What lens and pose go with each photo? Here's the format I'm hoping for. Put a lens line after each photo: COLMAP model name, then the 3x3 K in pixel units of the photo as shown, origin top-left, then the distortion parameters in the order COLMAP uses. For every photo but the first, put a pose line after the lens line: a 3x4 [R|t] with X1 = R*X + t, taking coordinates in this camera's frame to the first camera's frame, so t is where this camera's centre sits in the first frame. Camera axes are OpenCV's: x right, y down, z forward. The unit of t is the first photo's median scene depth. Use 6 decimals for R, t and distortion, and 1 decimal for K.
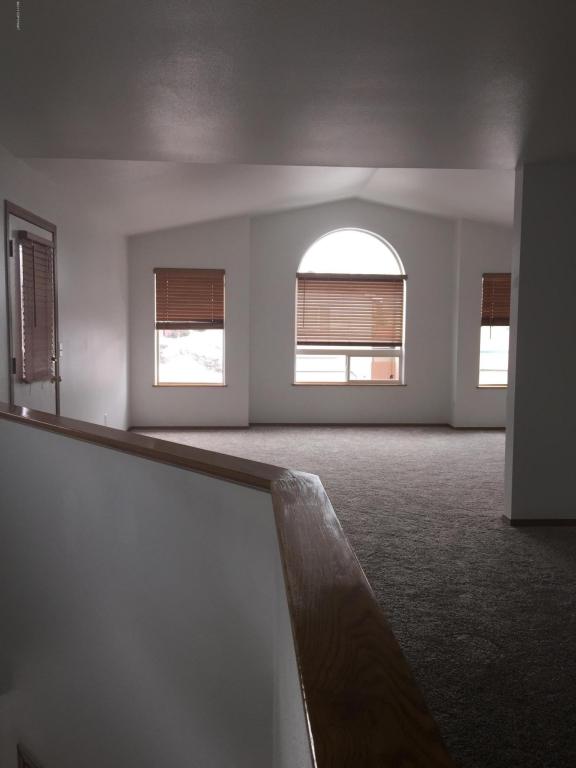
lens RADIAL K [[655.5, 0, 288.0], [0, 655.5, 377.6], [0, 0, 1]] dist [0.086302, -0.127261]
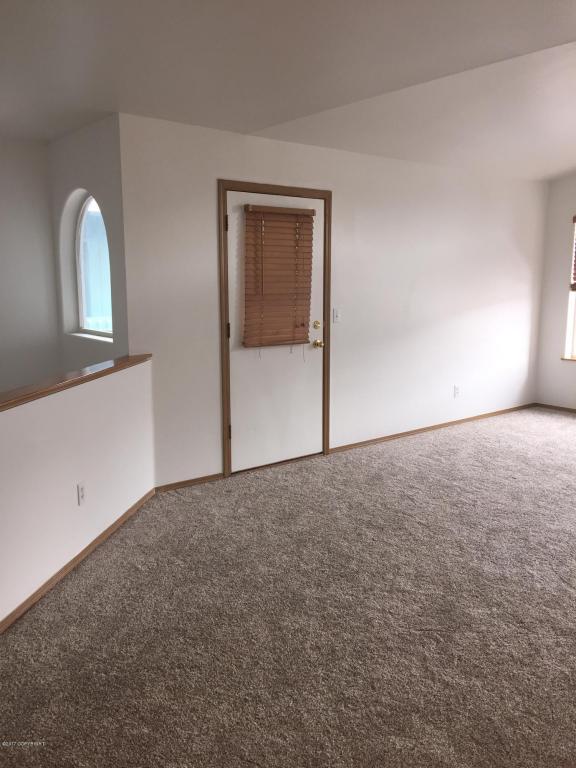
lens RADIAL K [[655.5, 0, 288.0], [0, 655.5, 377.6], [0, 0, 1]] dist [0.086302, -0.127261]
pose [[0.578093, 0.121217, -0.806917, 0.543466], [-0.061335, 0.992562, 0.105163, -0.060658], [0.813663, -0.011302, 0.581227, 0.440112]]
